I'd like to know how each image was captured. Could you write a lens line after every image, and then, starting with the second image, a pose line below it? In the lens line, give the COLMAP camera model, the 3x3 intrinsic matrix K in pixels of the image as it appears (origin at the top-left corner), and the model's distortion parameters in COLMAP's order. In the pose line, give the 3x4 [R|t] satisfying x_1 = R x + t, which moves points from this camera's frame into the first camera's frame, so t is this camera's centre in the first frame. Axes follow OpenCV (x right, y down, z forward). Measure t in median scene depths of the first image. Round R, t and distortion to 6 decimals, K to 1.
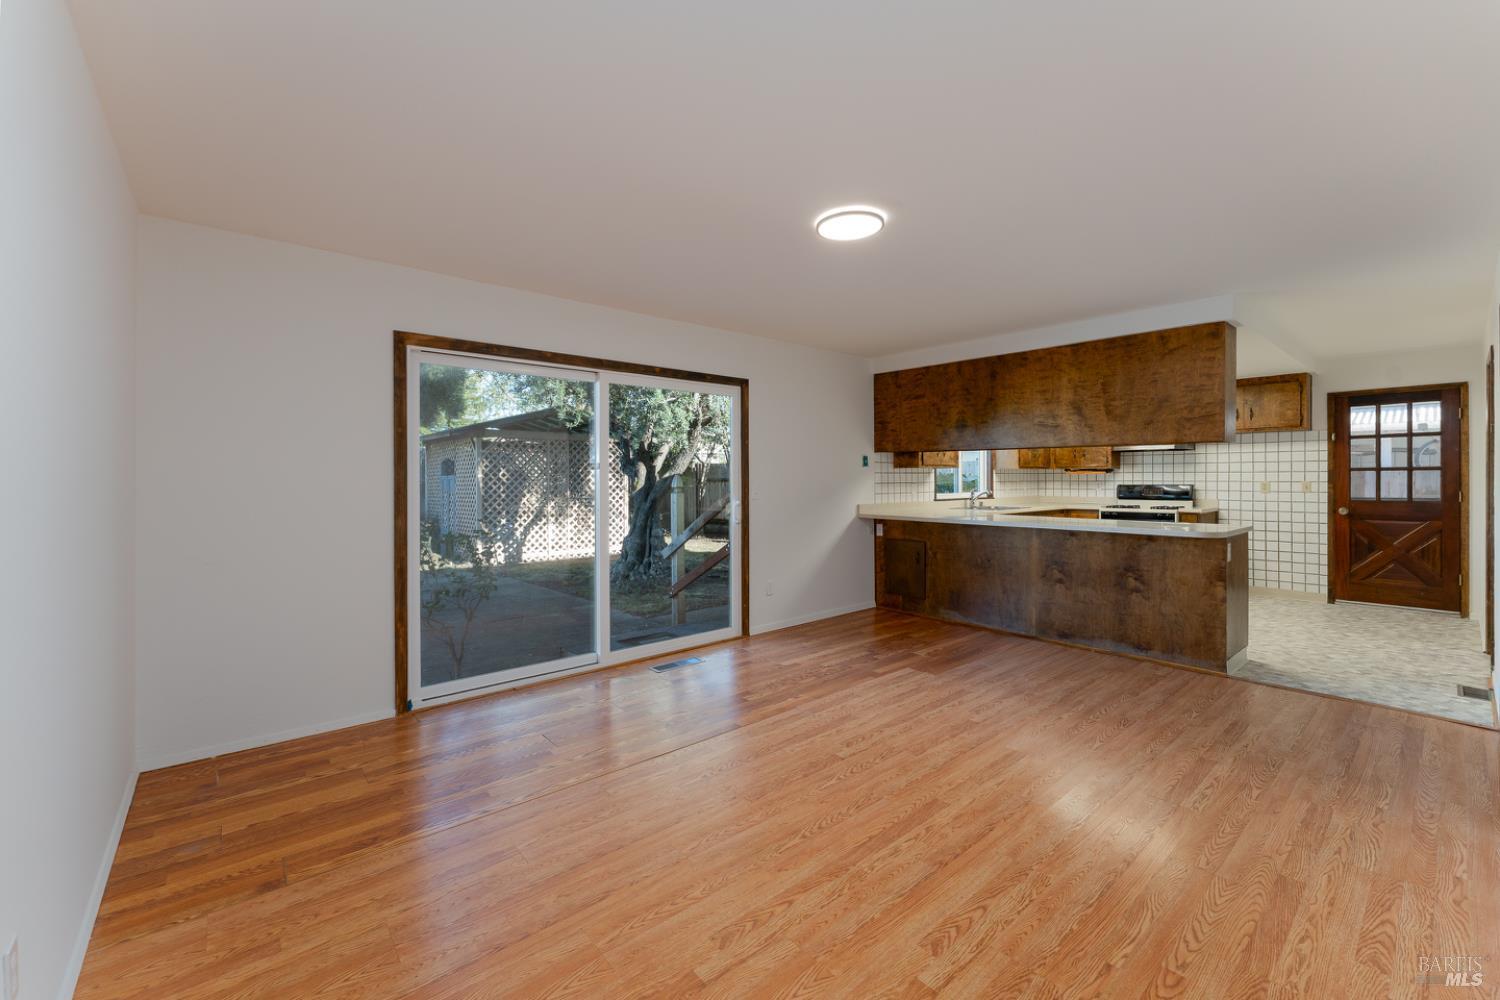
lens RADIAL K [[608.6, 0, 751.8], [0, 608.6, 480.0], [0, 0, 1]] dist [0.001364, -0.000149]
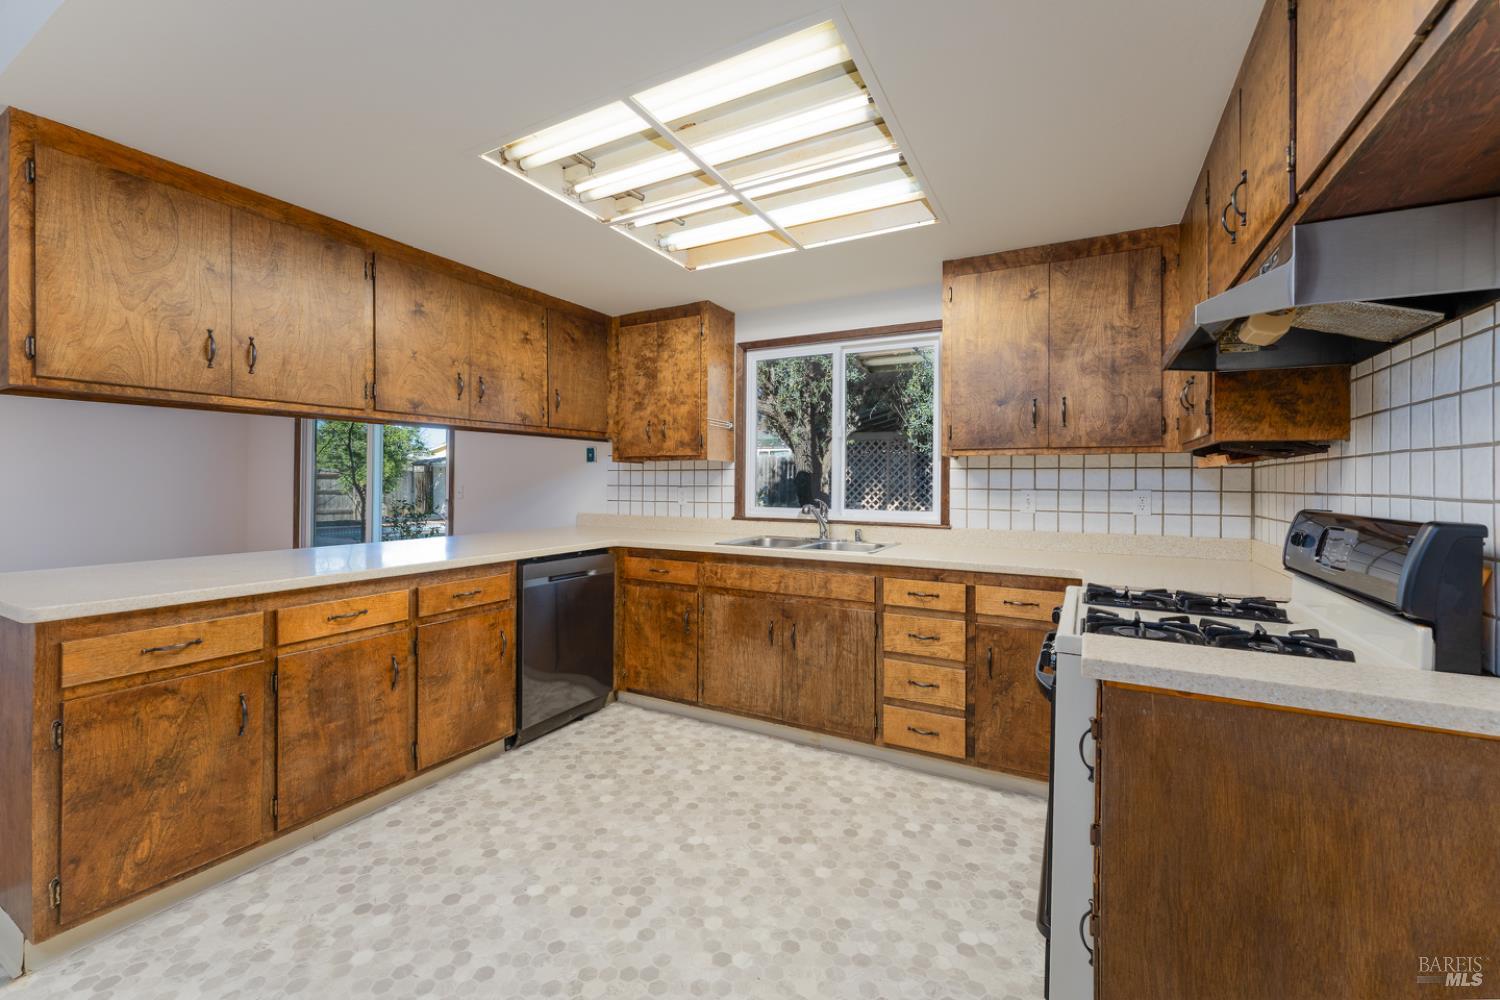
lens RADIAL K [[608.6, 0, 750.2], [0, 608.6, 479.2], [0, 0, 1]] dist [0.001364, -0.000149]
pose [[0.350781, 0.001732, -0.936456, 0.897125], [-0.008109, 0.999966, -0.001187, -0.002438], [0.936422, 0.008010, 0.350783, 0.874591]]
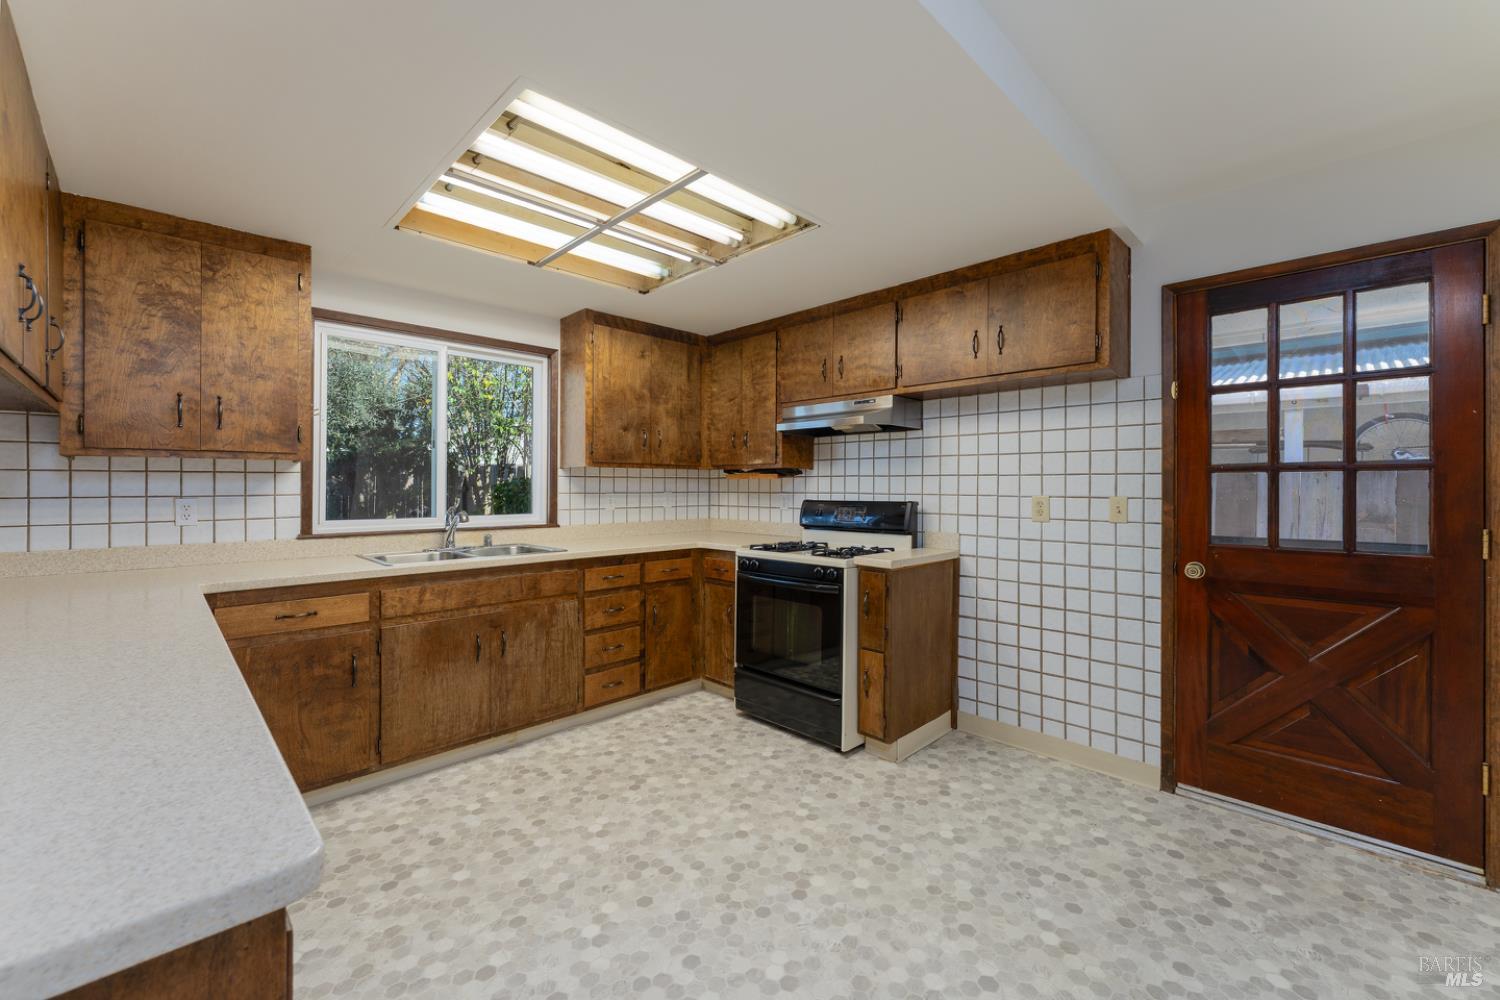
lens RADIAL K [[608.6, 0, 745.8], [0, 608.6, 486.7], [0, 0, 1]] dist [0.001364, -0.000149]
pose [[0.998102, 0.004474, 0.061421, 0.628481], [-0.004485, 0.999990, 0.000040, -0.003834], [-0.061420, -0.000315, 0.998112, 0.595002]]
